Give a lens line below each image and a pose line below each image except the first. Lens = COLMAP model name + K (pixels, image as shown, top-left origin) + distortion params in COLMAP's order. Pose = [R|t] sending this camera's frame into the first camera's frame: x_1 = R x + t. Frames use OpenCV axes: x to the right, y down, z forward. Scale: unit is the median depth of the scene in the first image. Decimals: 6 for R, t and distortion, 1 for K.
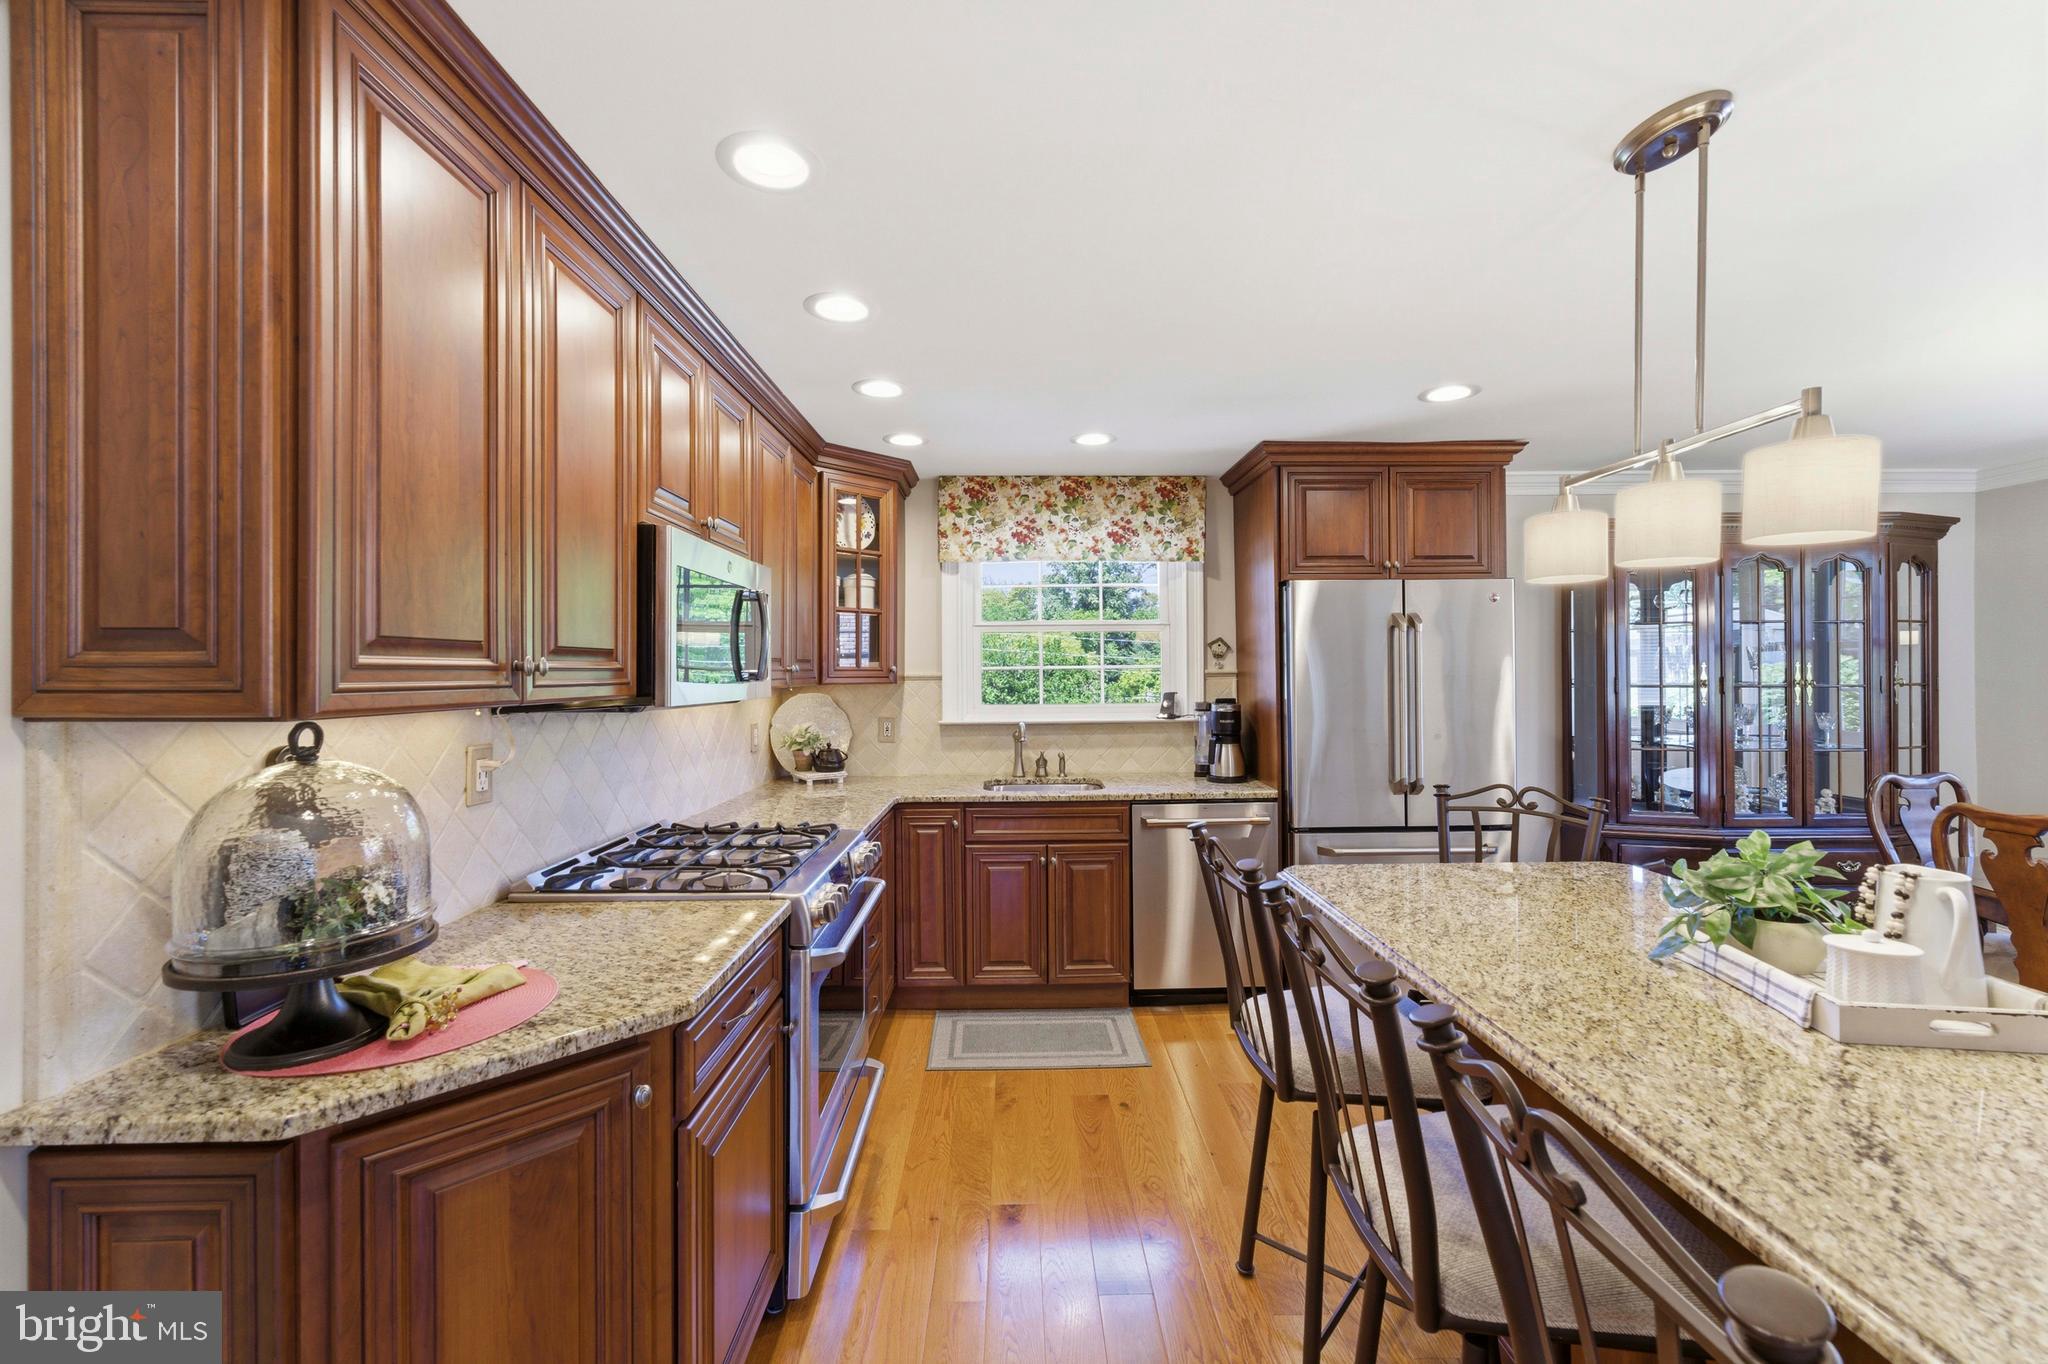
lens RADIAL K [[833.8, 0, 1023.1], [0, 833.8, 670.1], [0, 0, 1]] dist [-0.009132, 0.001731]
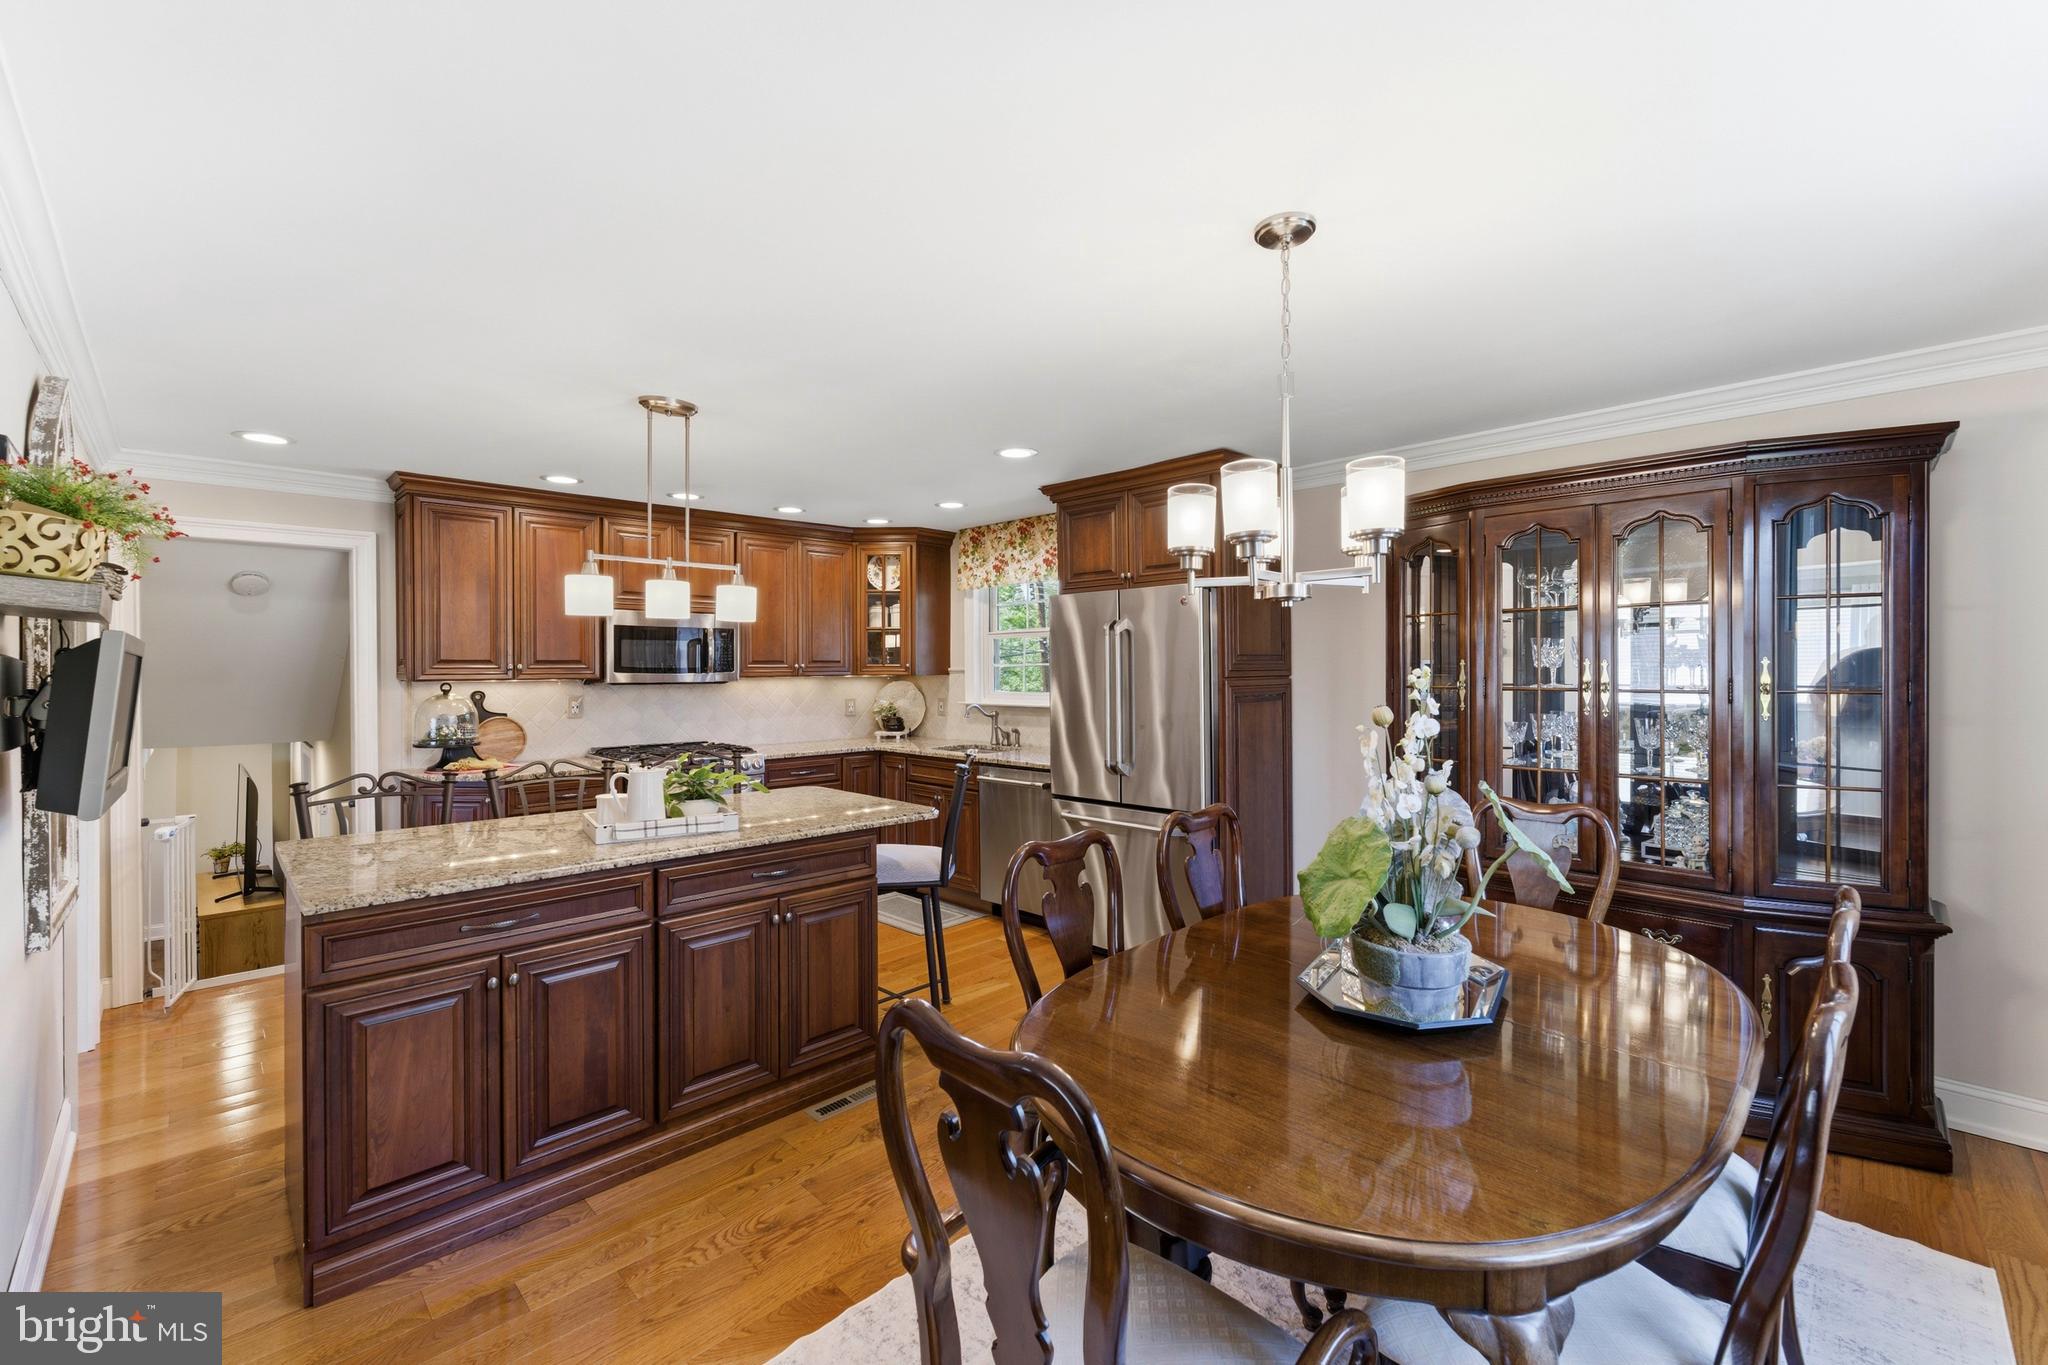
lens RADIAL K [[833.8, 0, 1010.5], [0, 833.8, 672.4], [0, 0, 1]] dist [-0.009132, 0.001731]
pose [[0.695355, 0.007997, -0.718622, 1.038443], [0.001923, 0.999914, 0.012989, -0.008120], [0.718664, -0.010414, 0.695279, 0.069929]]
